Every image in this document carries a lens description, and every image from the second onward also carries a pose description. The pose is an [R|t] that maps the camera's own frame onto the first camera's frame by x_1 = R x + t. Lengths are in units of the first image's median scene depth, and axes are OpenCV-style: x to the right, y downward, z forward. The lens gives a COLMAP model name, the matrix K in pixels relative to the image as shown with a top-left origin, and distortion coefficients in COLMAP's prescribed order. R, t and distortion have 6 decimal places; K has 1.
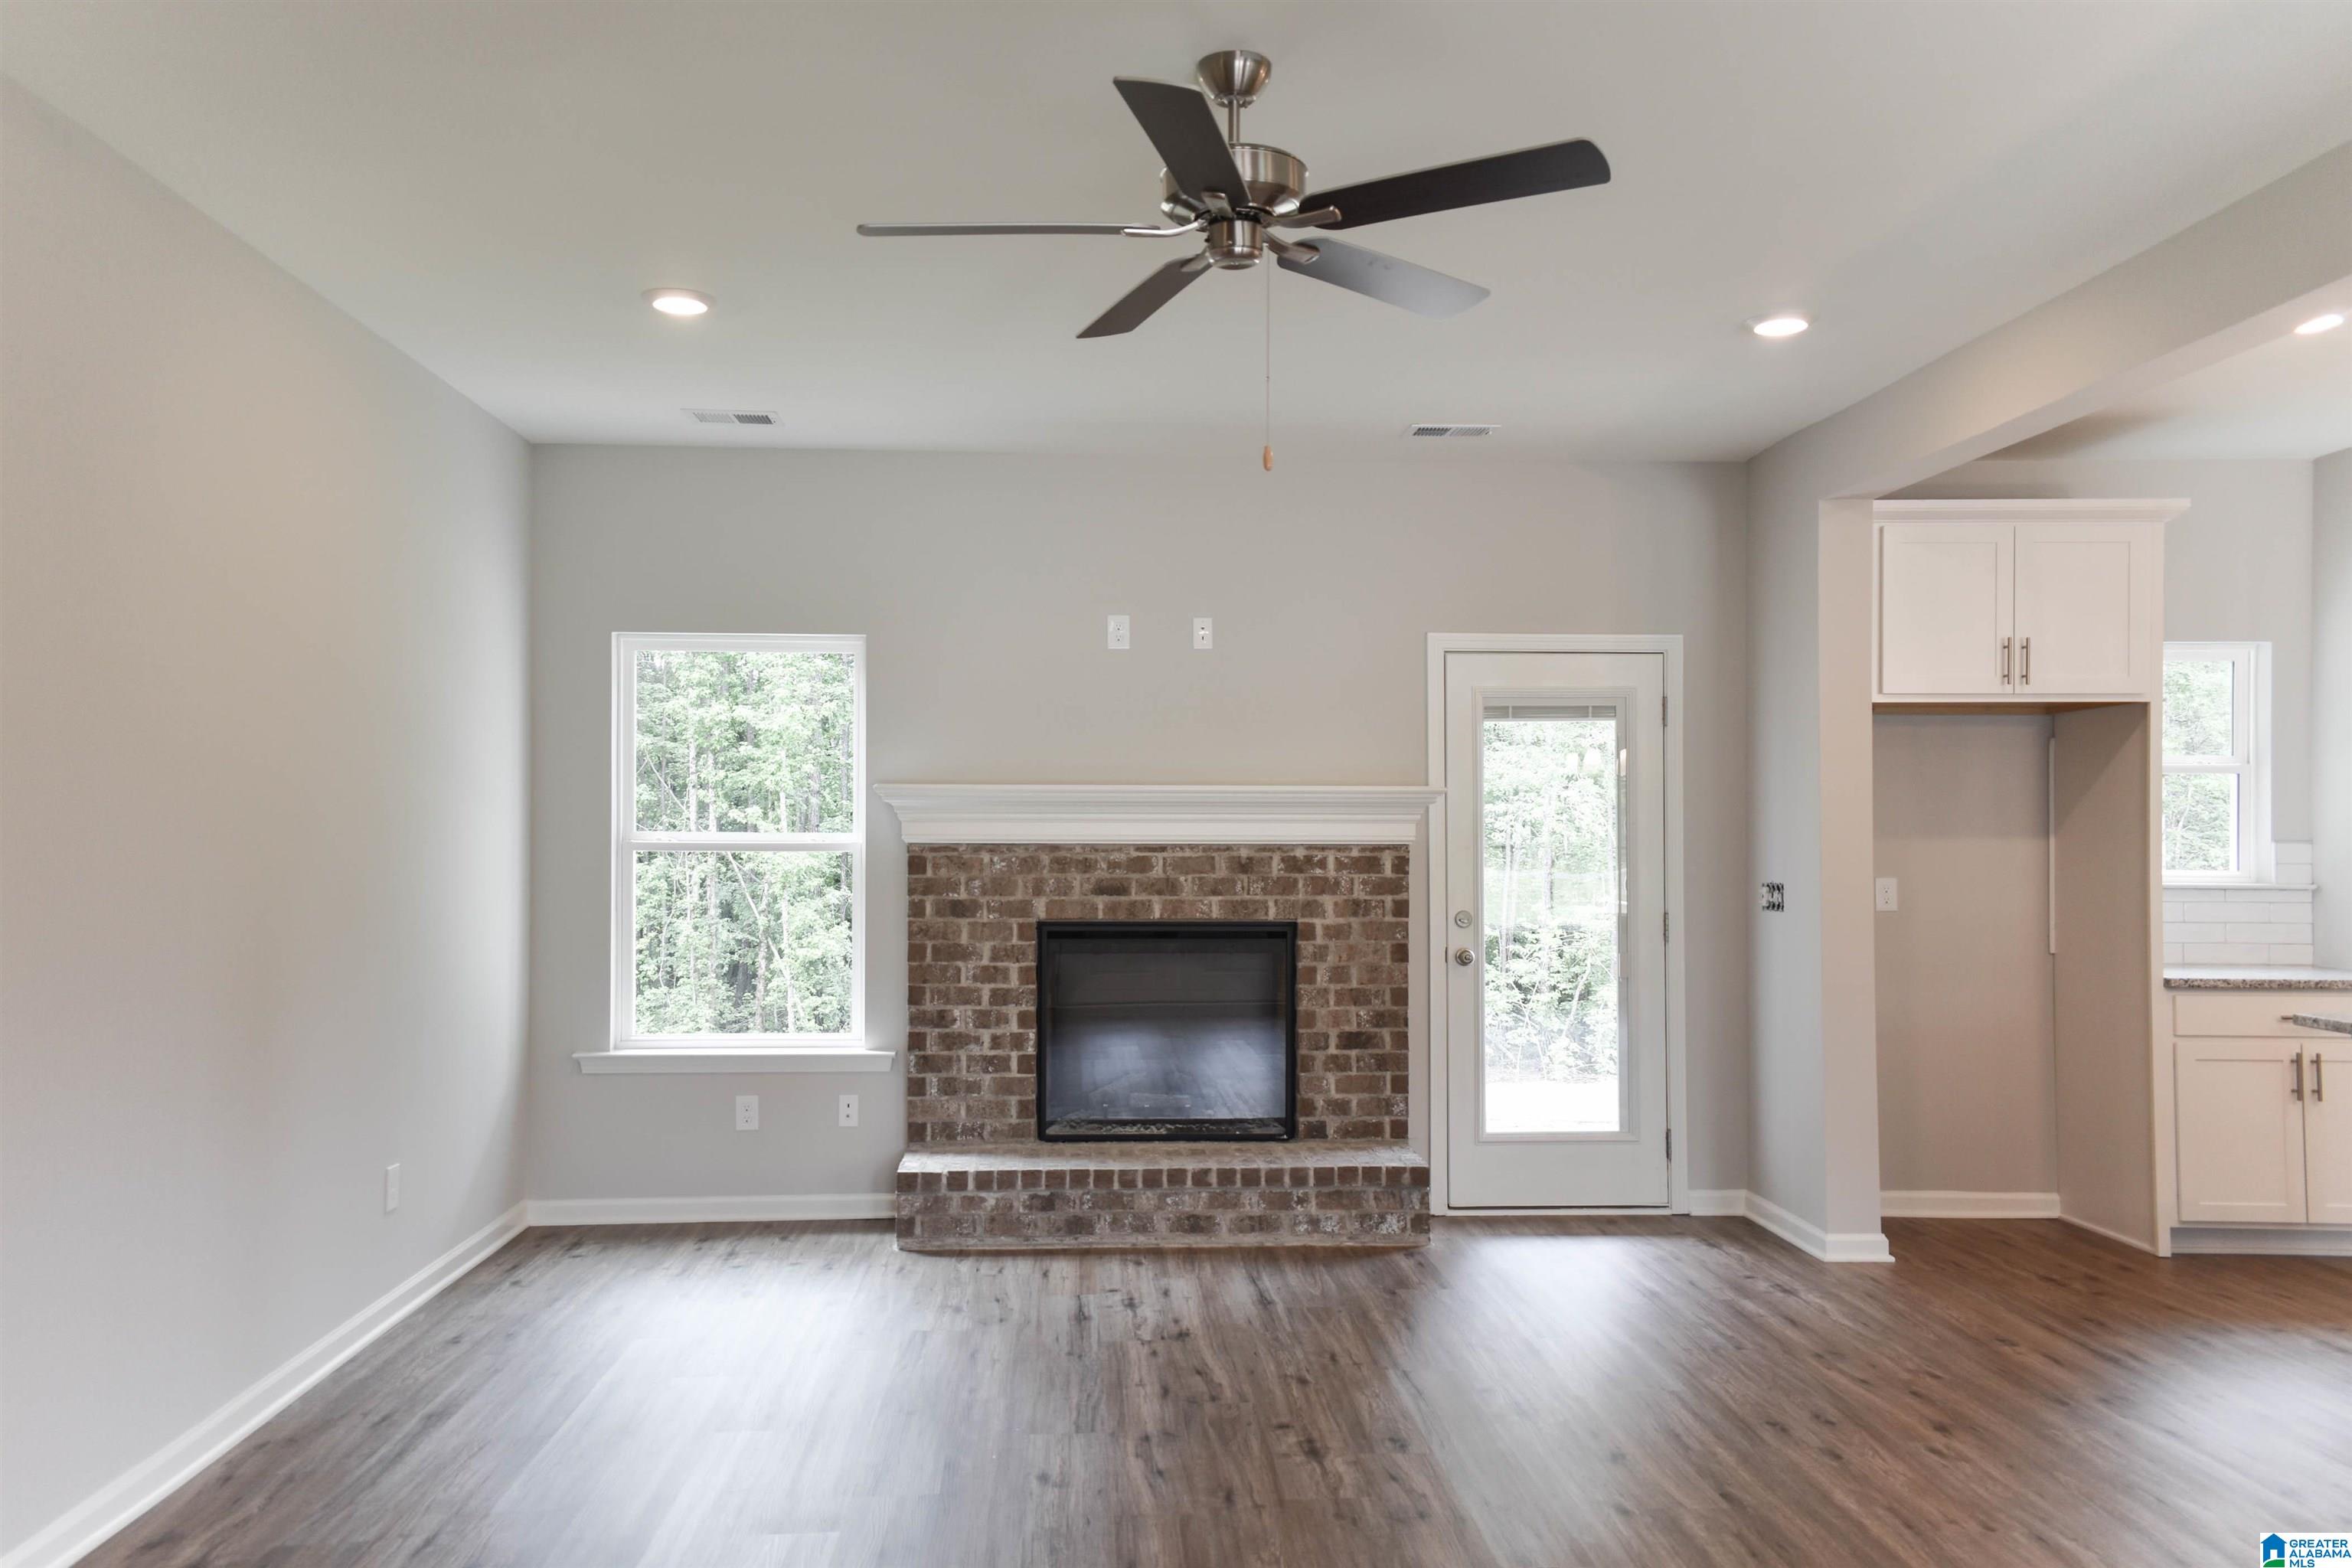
lens RADIAL K [[1796.0, 0, 1176.0], [0, 1796.0, 784.0], [0, 0, 1]] dist [0.046025, 0.115085]
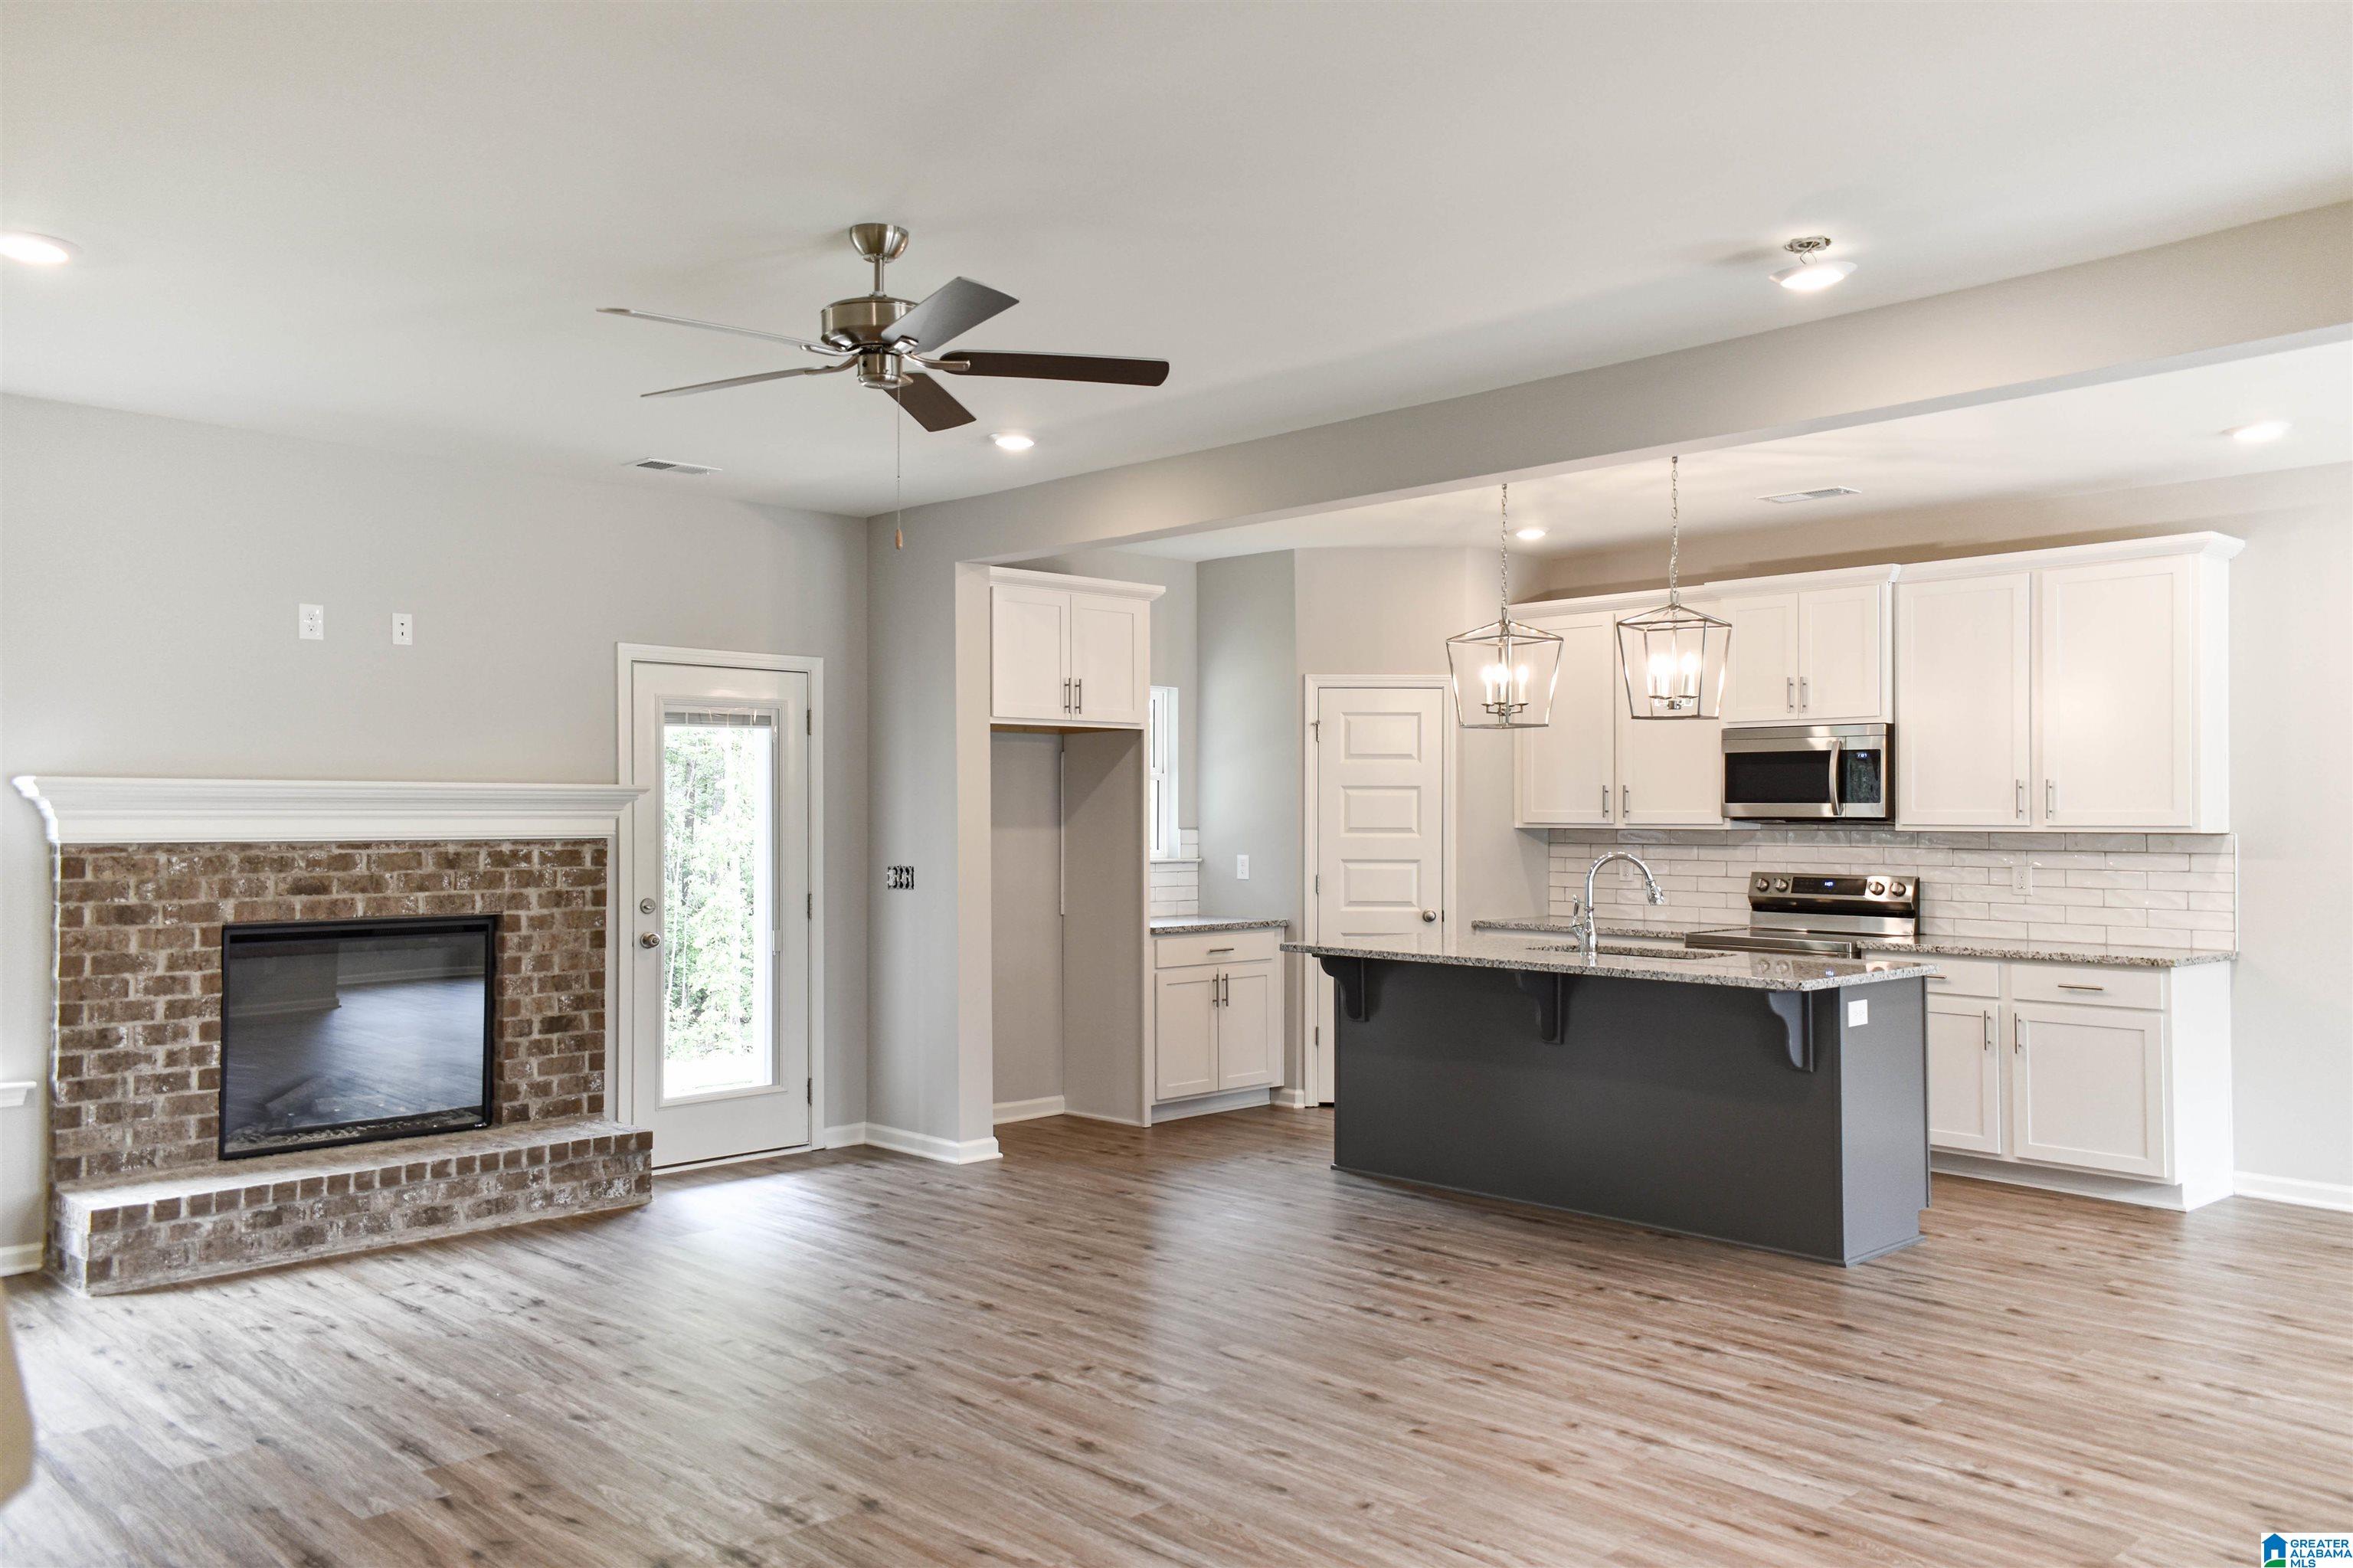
lens RADIAL K [[1776.8, 0, 1209.4], [0, 1776.8, 740.7], [0, 0, 1]] dist [0.066889, 0.005194]
pose [[0.758608, 0.027088, 0.650984, -0.307583], [-0.016441, 0.999613, -0.022435, -0.007056], [-0.651340, 0.006316, 0.758760, -0.054342]]
